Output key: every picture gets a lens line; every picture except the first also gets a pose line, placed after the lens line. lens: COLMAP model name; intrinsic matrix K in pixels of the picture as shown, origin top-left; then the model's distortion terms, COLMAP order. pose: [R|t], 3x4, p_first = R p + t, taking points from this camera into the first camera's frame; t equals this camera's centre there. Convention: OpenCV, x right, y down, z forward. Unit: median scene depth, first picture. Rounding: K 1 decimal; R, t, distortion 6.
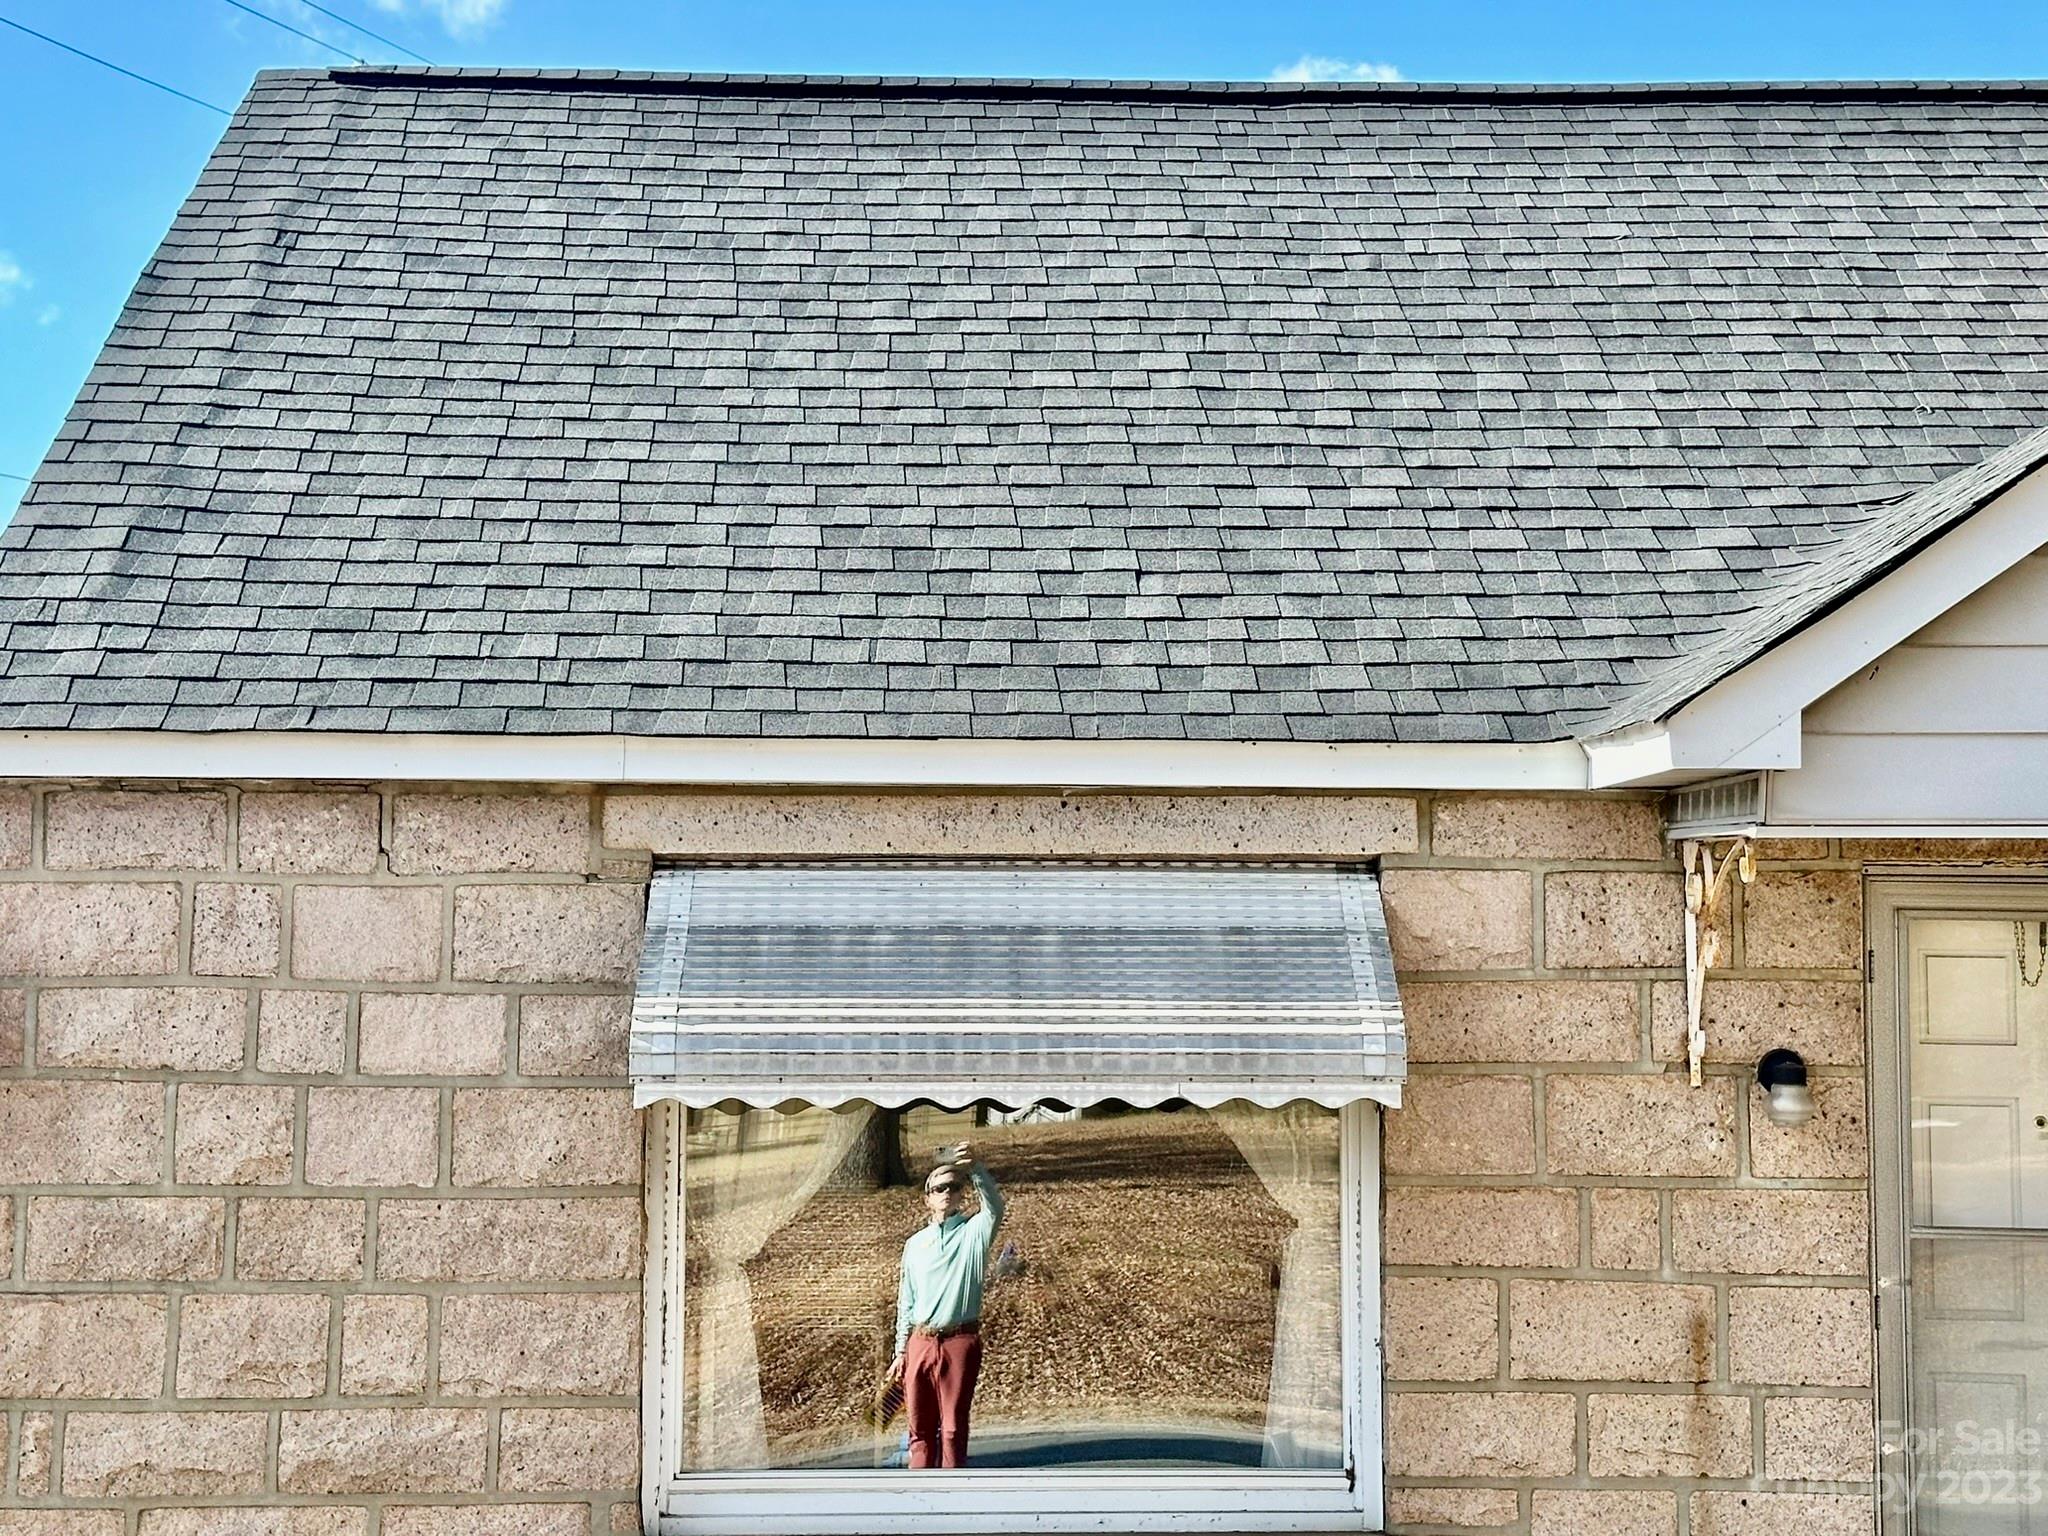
lens RADIAL K [[3728.2, 0, 1032.8], [0, 3728.2, 774.7], [0, 0, 1]] dist [0.144481, 0.000000]
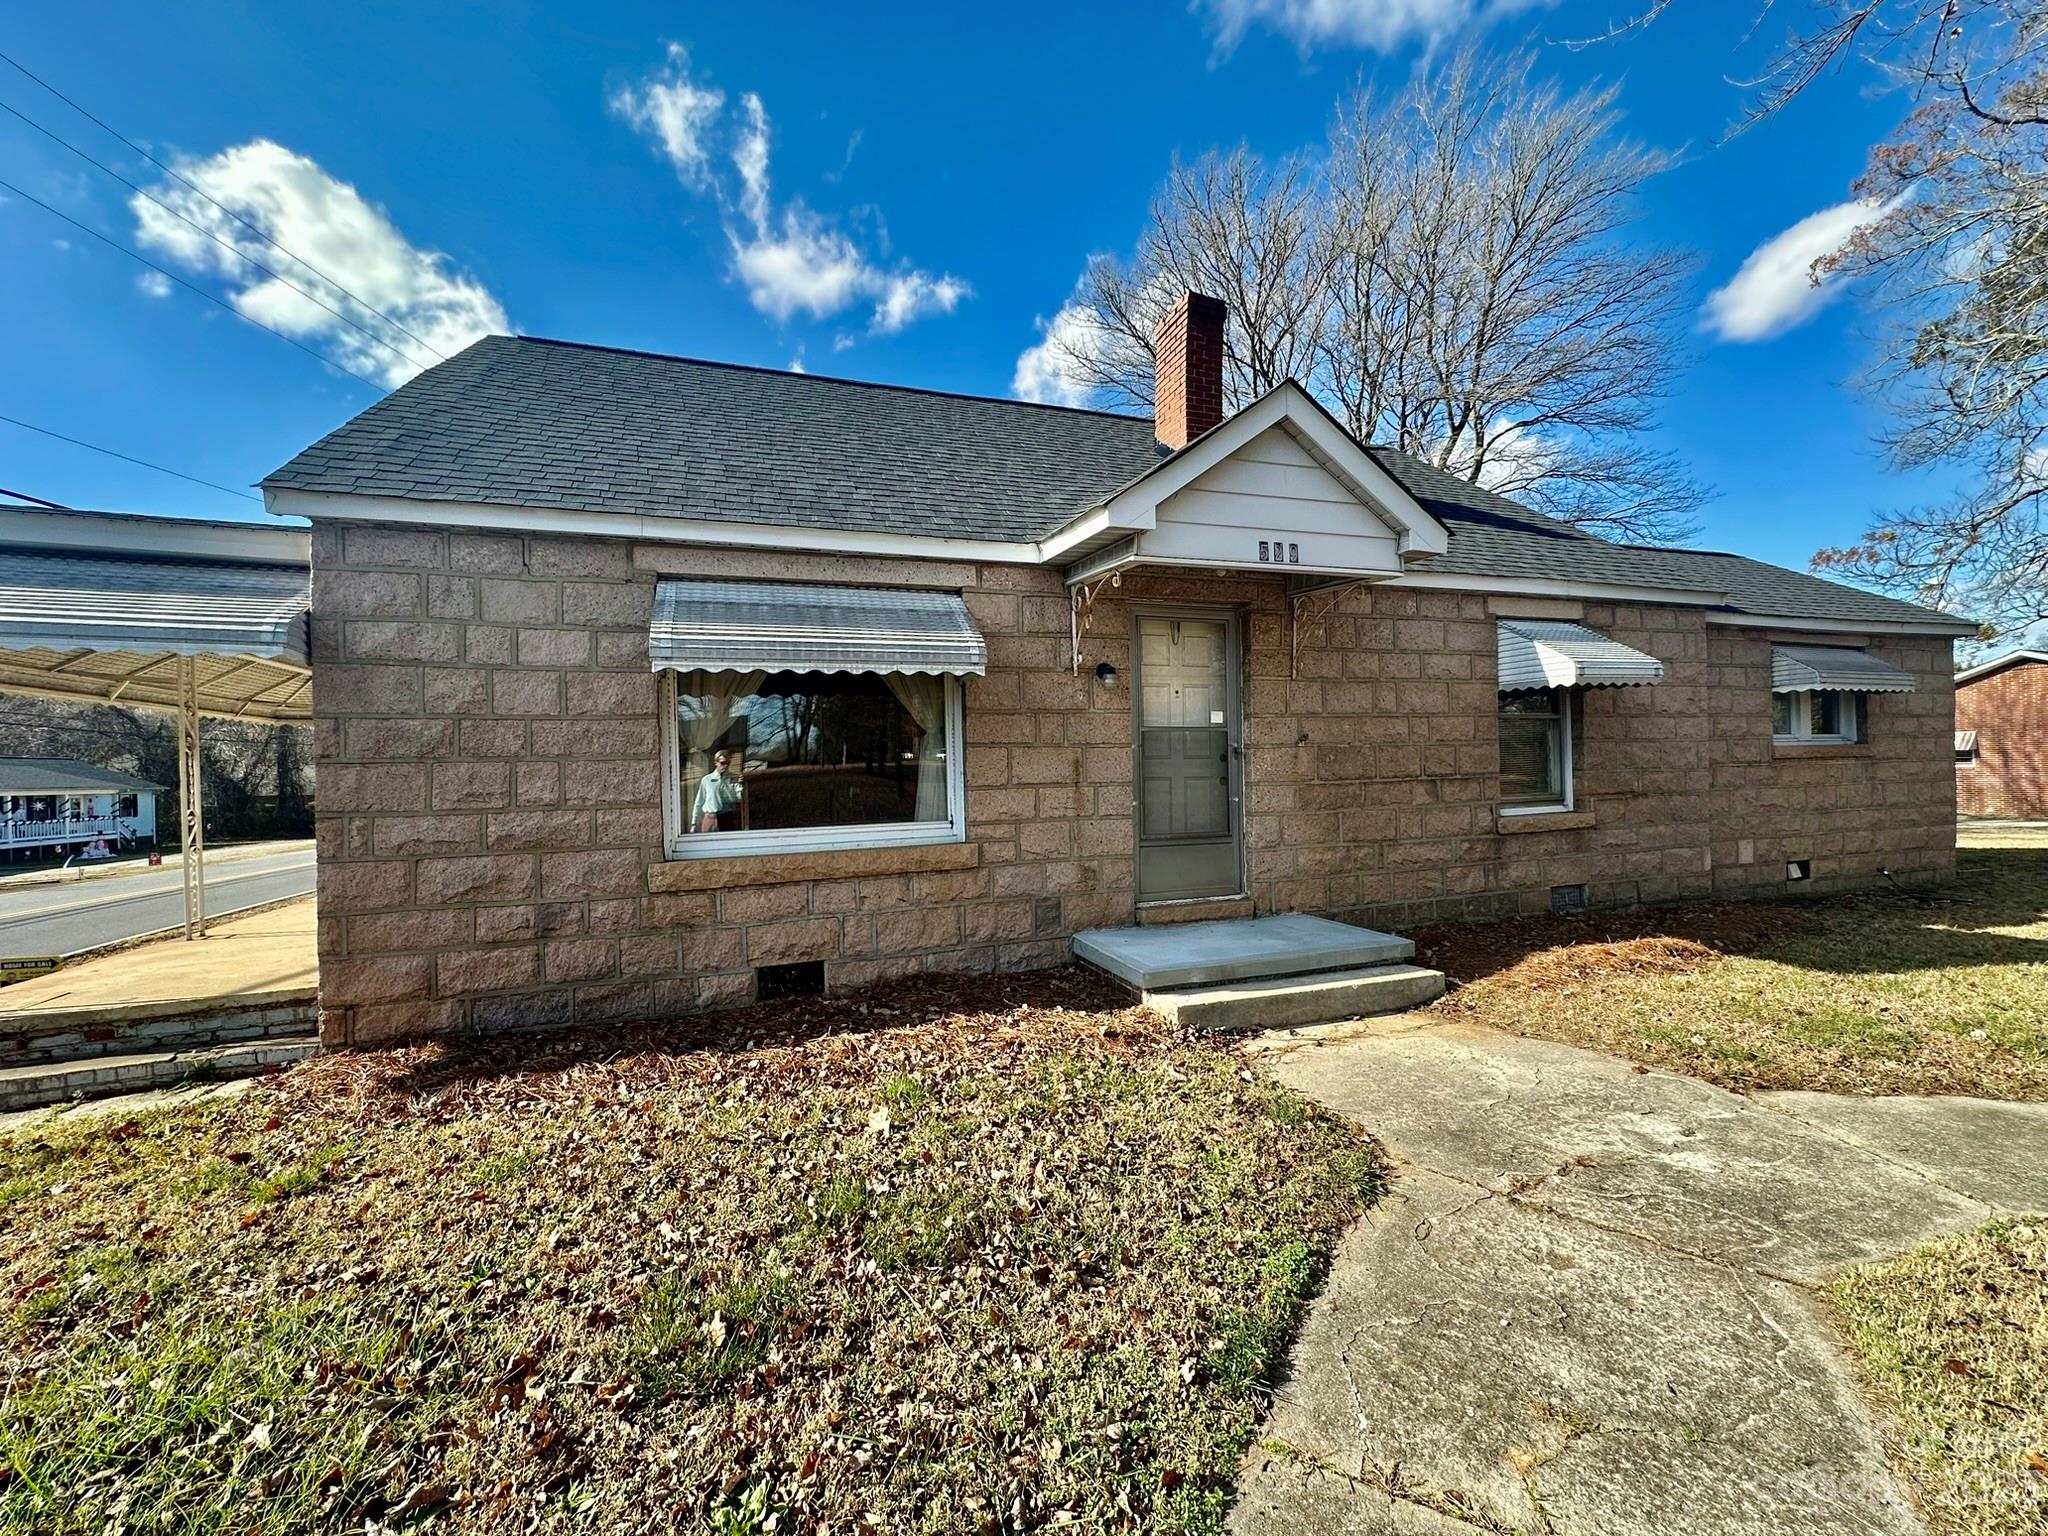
lens RADIAL K [[818.5, 0, 1017.1], [0, 818.5, 770.0], [0, 0, 1]] dist [0.001560, 0.000101]
pose [[0.953059, -0.026440, 0.301627, -0.045309], [-0.004128, 0.994953, 0.100260, 0.091038], [-0.302756, -0.096799, 0.948140, 0.437596]]
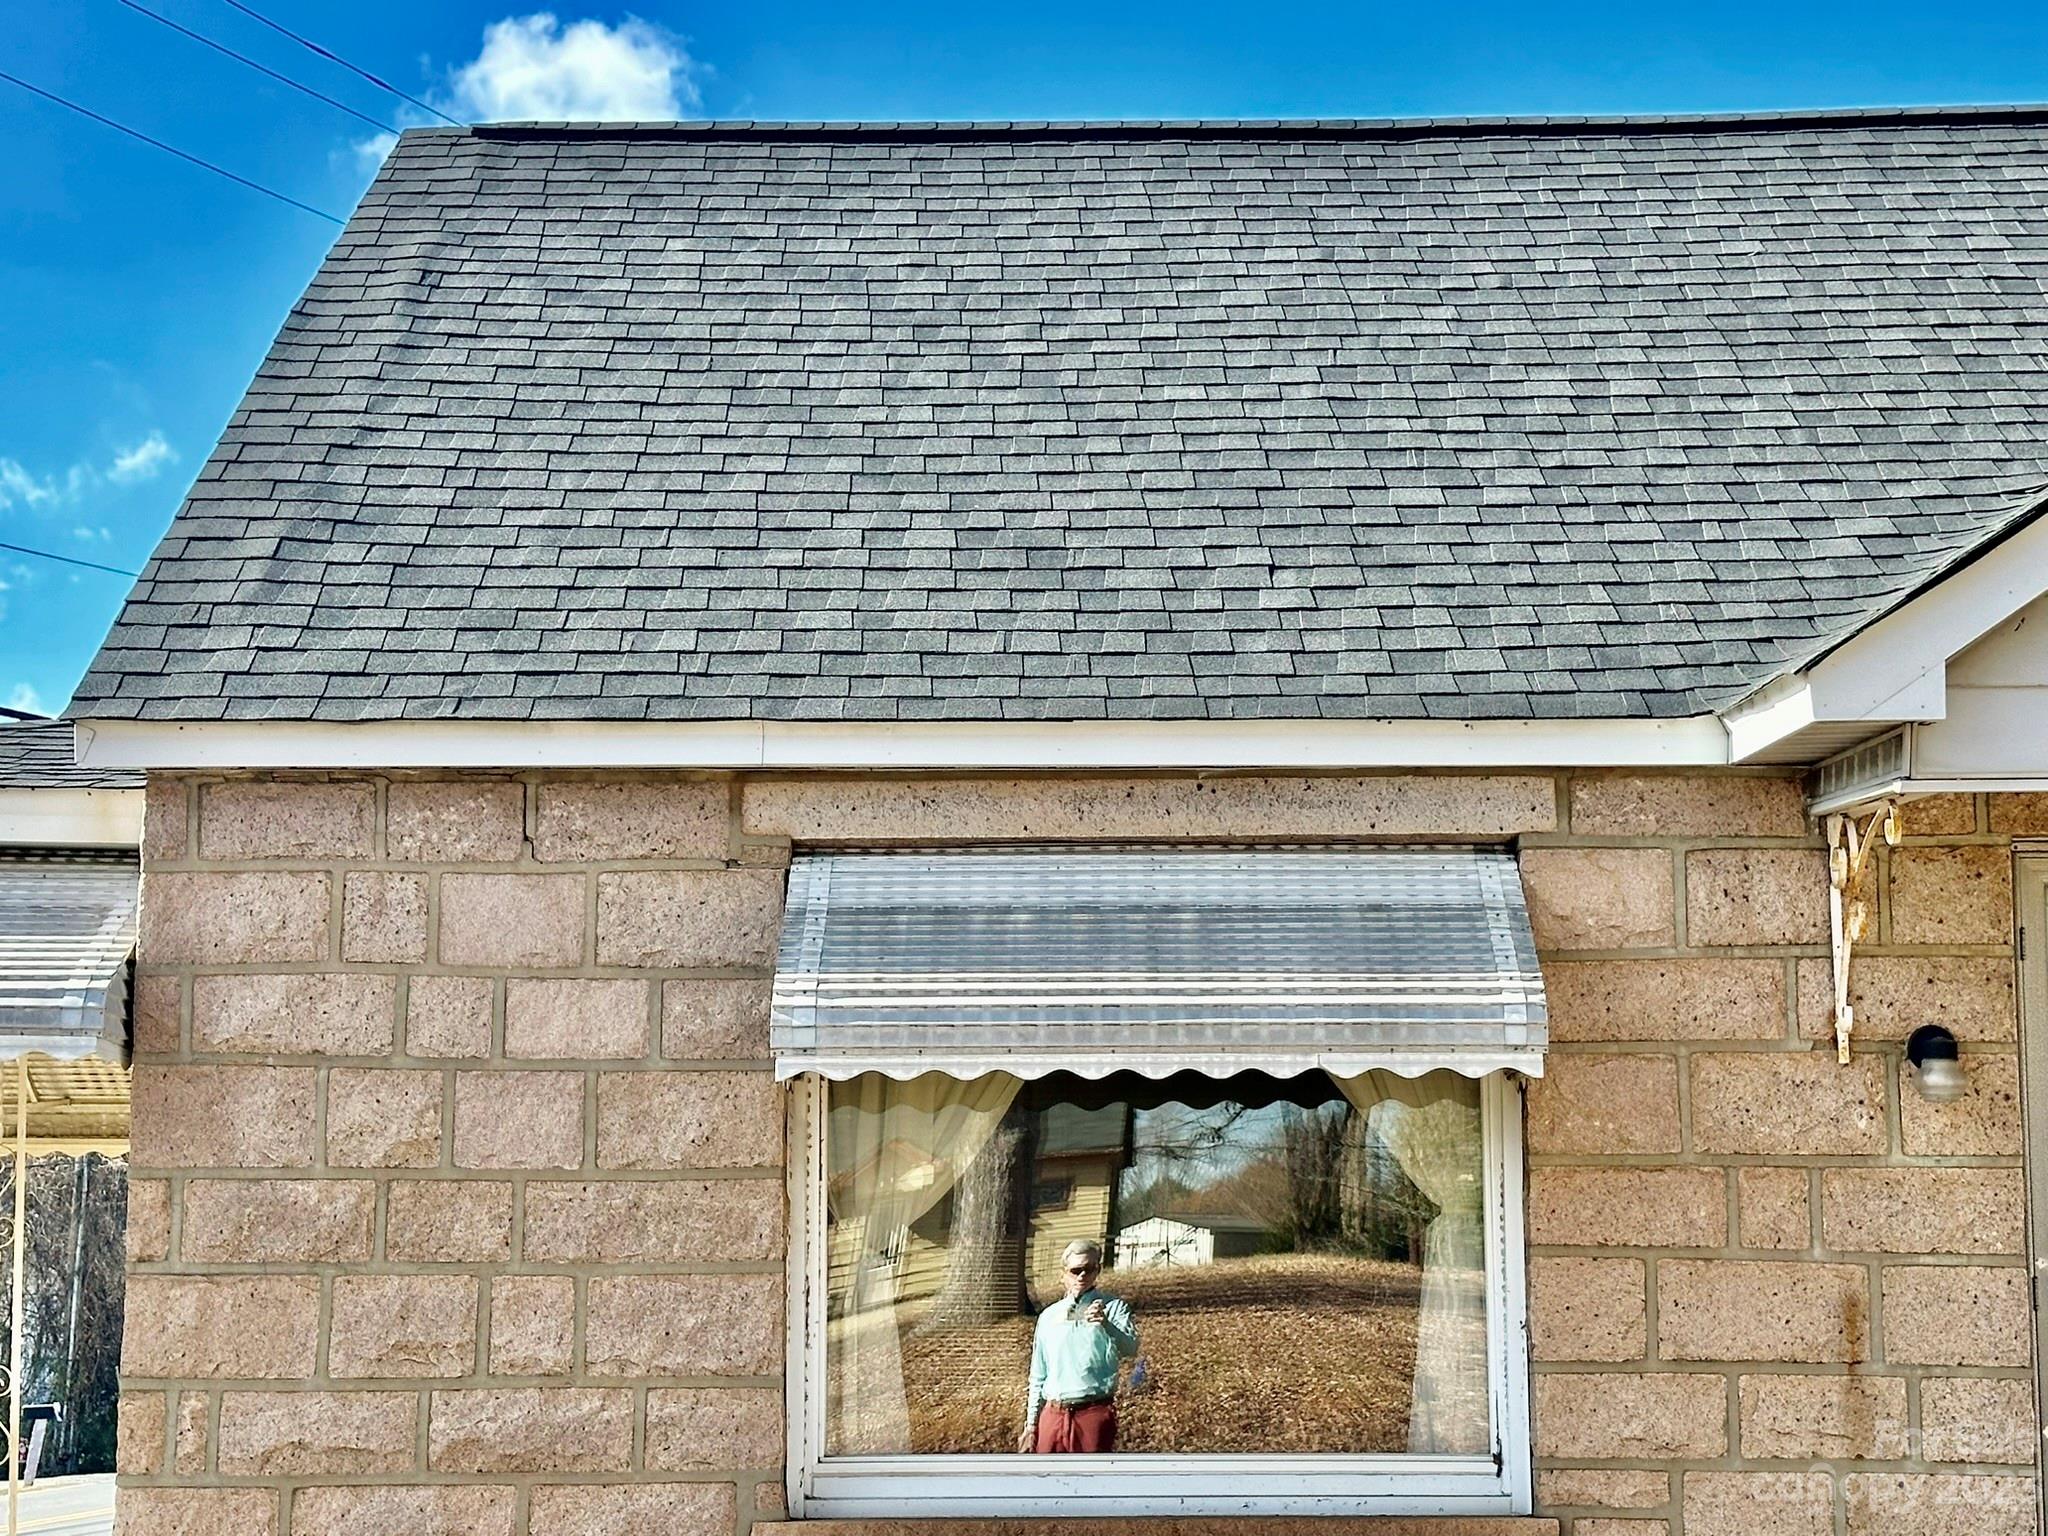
lens RADIAL K [[3728.2, 0, 985.7], [0, 3728.2, 785.4], [0, 0, 1]] dist [0.144481, 0.000000]
pose [[0.998762, -0.010738, -0.048567, -0.000390], [0.008966, 0.999291, -0.036567, 0.043767], [0.048925, 0.036086, 0.998150, -0.003818]]
